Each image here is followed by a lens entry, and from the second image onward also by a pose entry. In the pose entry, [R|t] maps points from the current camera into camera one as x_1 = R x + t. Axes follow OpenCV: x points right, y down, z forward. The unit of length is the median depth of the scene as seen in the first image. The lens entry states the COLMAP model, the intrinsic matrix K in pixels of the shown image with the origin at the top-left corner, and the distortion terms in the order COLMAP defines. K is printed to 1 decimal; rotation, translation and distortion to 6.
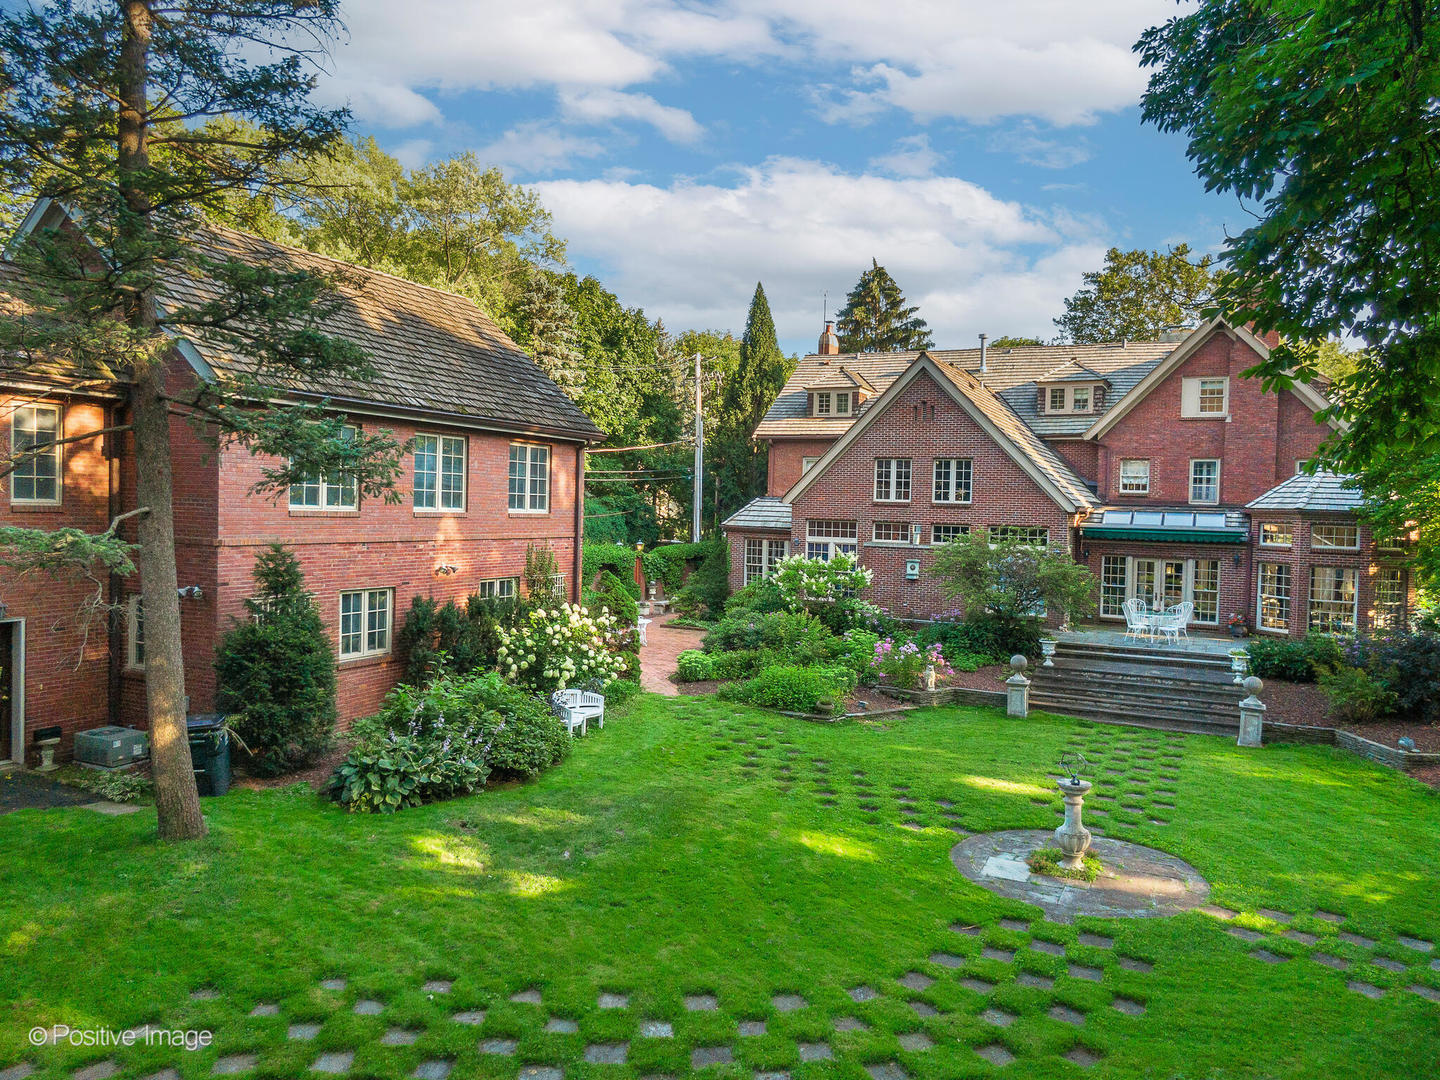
lens RADIAL K [[1014.8, 0, 725.8], [0, 1014.8, 533.8], [0, 0, 1]] dist [0.046452, -0.120887]
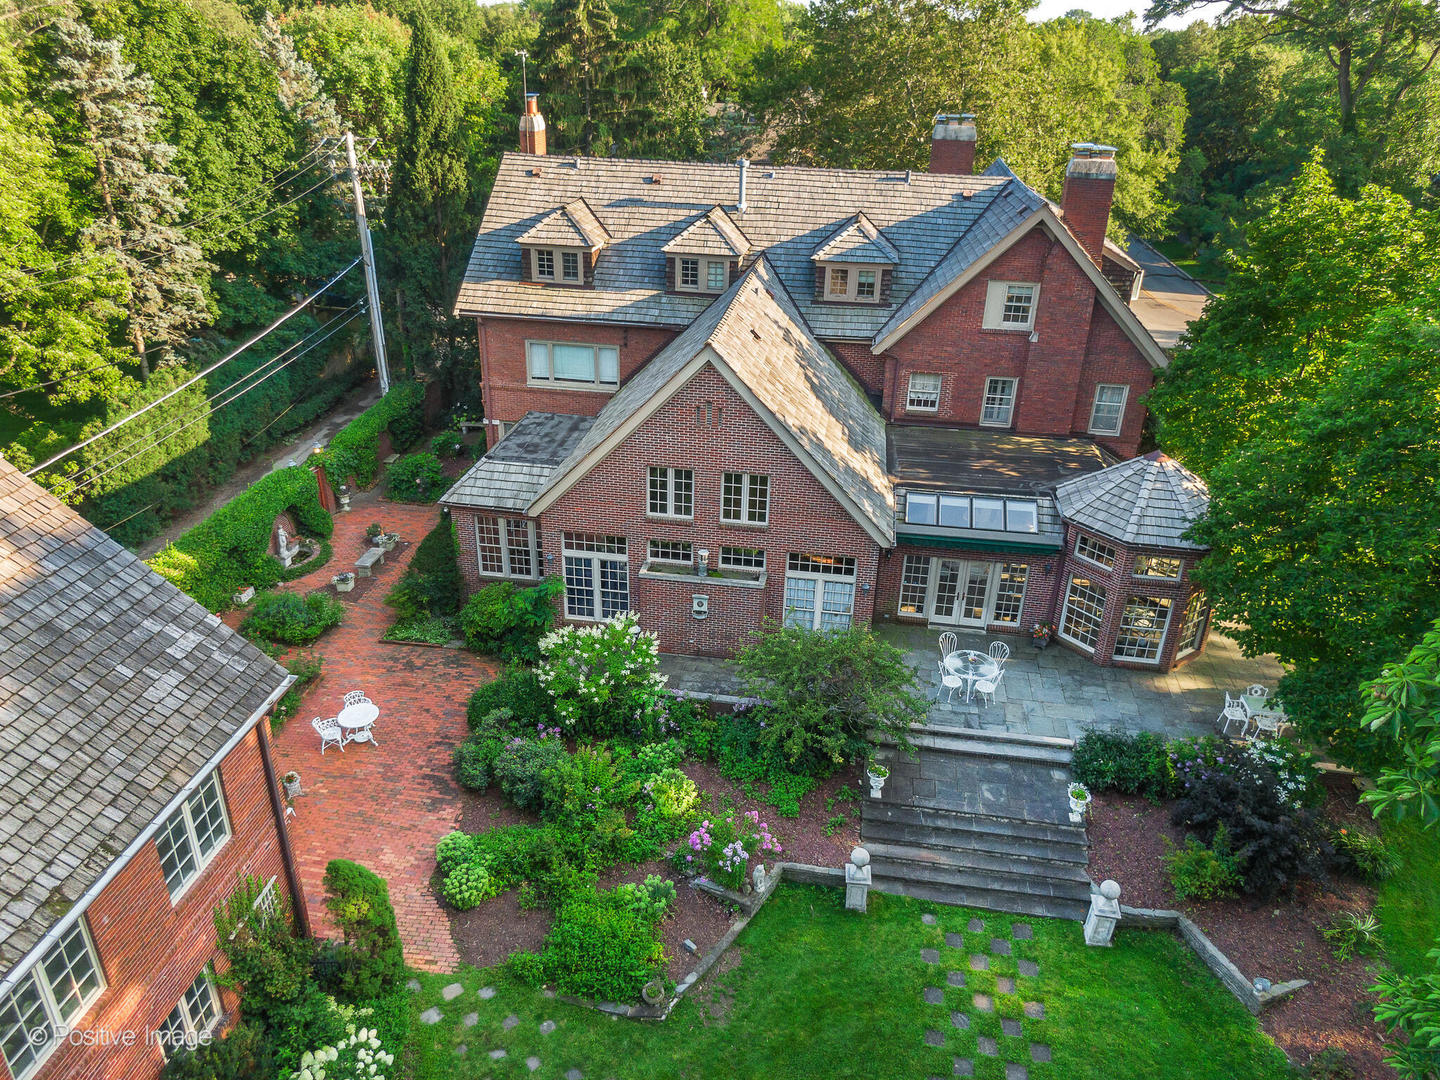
lens RADIAL K [[1004.0, 0, 720.0], [0, 1004.0, 540.0], [0, 0, 1]] dist [0.061908, -0.118961]
pose [[0.952579, -0.136095, 0.272159, -0.016339], [0.005029, 0.901325, 0.433114, -0.348987], [-0.304248, -0.411207, 0.859268, 0.292719]]
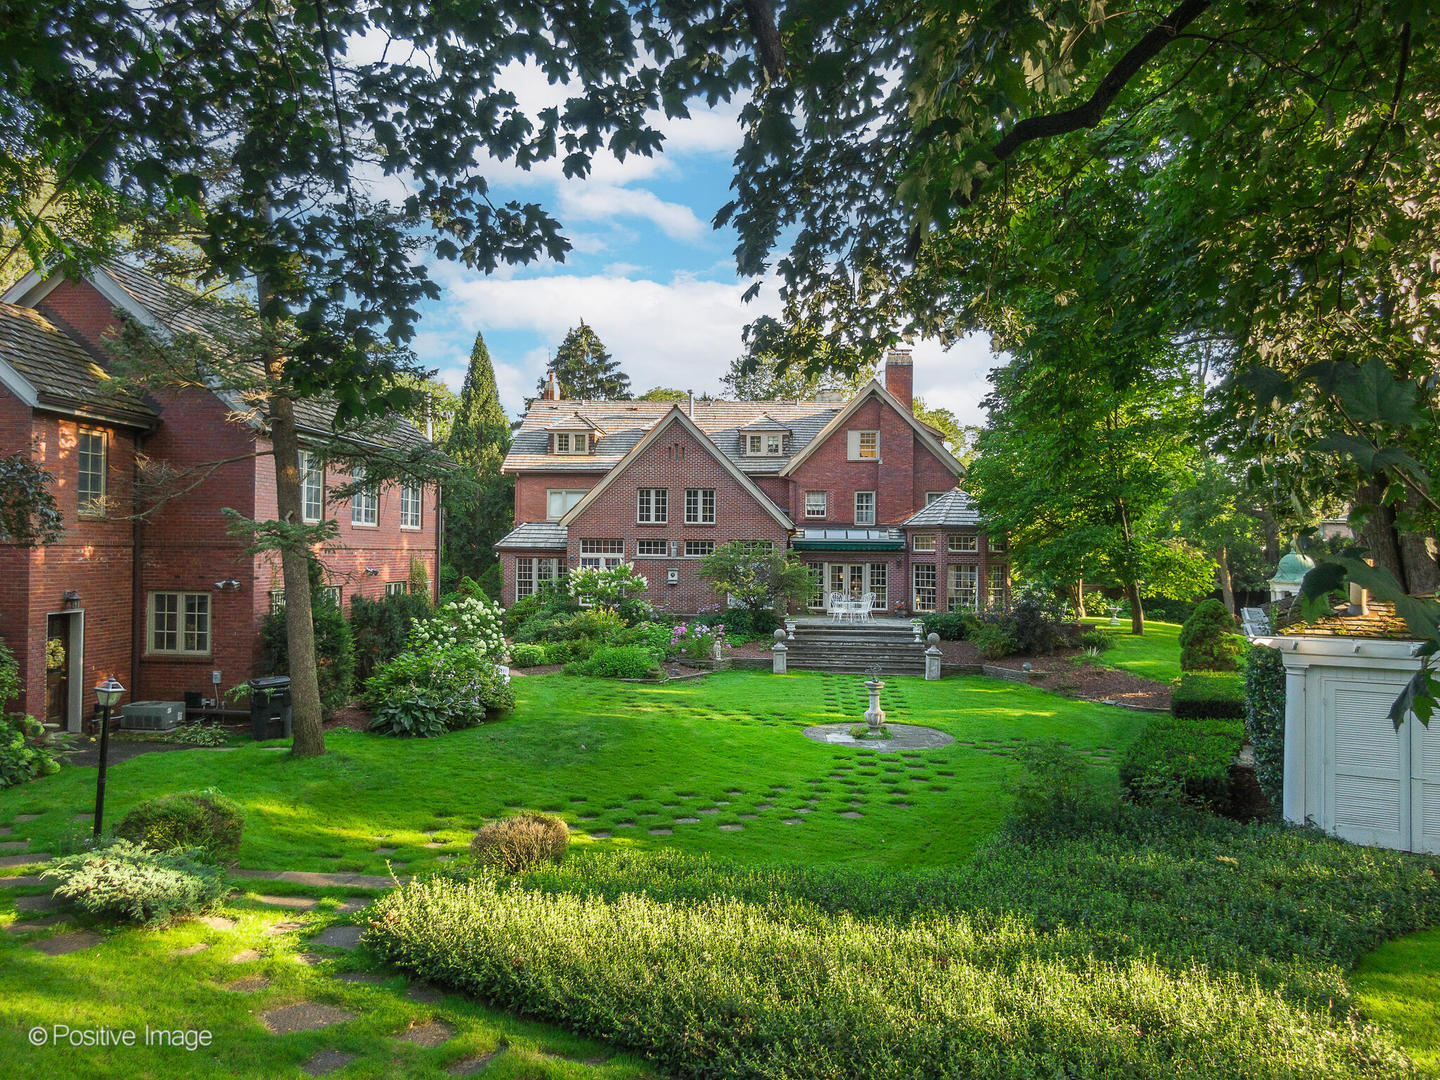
lens RADIAL K [[1014.8, 0, 725.8], [0, 1014.8, 533.8], [0, 0, 1]] dist [0.046452, -0.120887]
pose [[0.930680, -0.009960, 0.365699, -0.202317], [0.024183, 0.999118, -0.034332, 0.025579], [-0.365035, 0.040796, 0.930100, -0.184846]]
